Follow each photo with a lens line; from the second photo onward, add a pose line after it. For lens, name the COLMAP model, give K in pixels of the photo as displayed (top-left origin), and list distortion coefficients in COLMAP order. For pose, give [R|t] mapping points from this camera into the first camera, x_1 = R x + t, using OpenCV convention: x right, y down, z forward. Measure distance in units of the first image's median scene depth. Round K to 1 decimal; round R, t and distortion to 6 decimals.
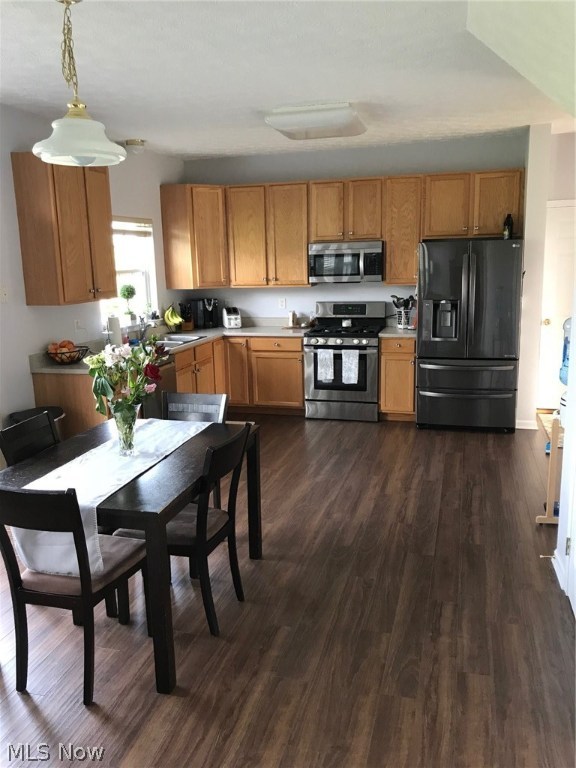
lens RADIAL K [[619.9, 0, 288.0], [0, 619.9, 384.0], [0, 0, 1]] dist [0.019264, -0.006059]
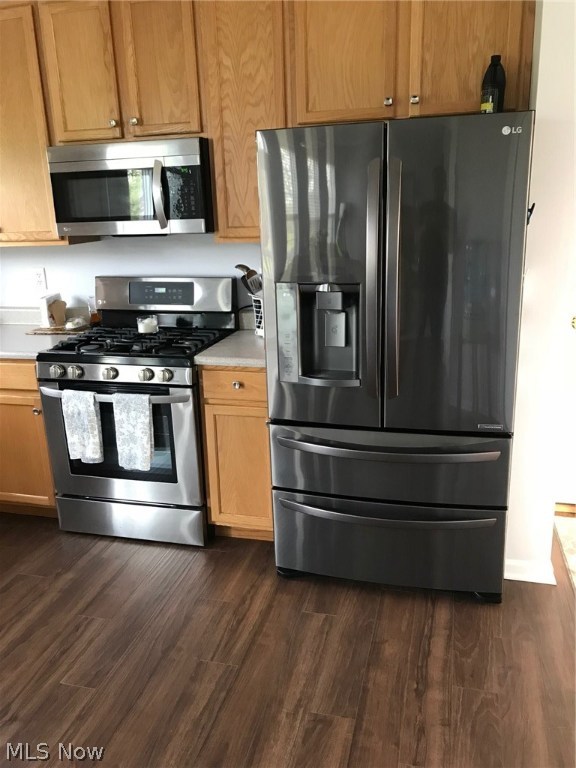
lens RADIAL K [[619.9, 0, 288.0], [0, 619.9, 384.0], [0, 0, 1]] dist [0.019264, -0.006059]
pose [[0.999805, -0.014796, 0.013057, 0.205860], [0.013615, 0.996171, 0.086355, -0.098419], [-0.014285, -0.086161, 0.996179, 0.563224]]
